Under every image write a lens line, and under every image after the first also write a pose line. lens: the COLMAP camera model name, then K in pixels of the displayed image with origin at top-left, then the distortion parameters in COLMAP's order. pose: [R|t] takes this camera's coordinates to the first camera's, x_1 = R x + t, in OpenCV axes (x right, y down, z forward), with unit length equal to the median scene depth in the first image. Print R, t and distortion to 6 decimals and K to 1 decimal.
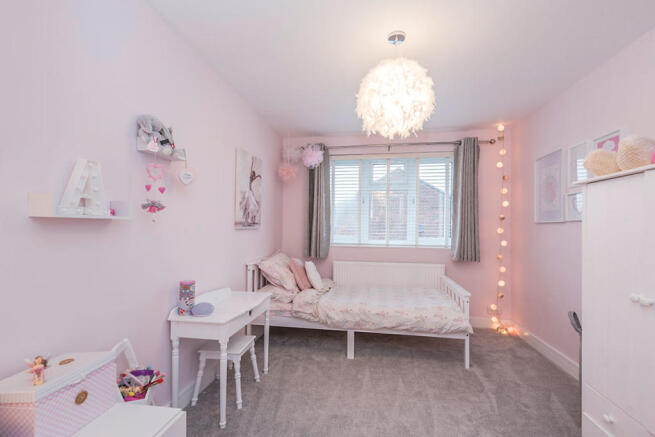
lens RADIAL K [[299.9, 0, 330.7], [0, 299.9, 221.9], [0, 0, 1]] dist [0.003403, 0.000138]
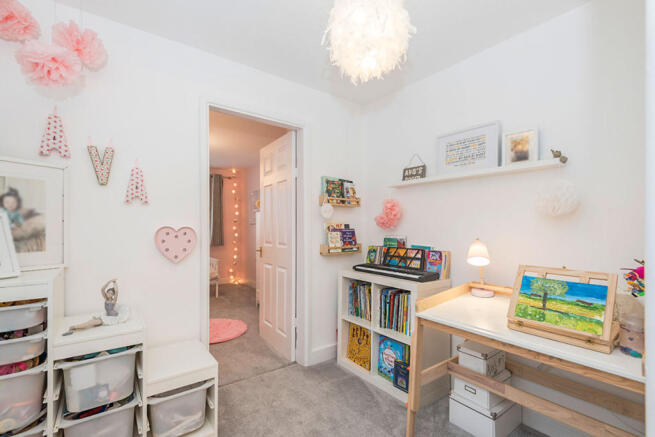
lens RADIAL K [[299.9, 0, 330.2], [0, 299.9, 222.8], [0, 0, 1]] dist [0.003403, 0.000138]
pose [[0.702765, -0.009228, 0.711362, -0.316937], [0.005798, 0.999957, 0.007244, -0.012108], [-0.711398, -0.000966, 0.702789, -0.685557]]
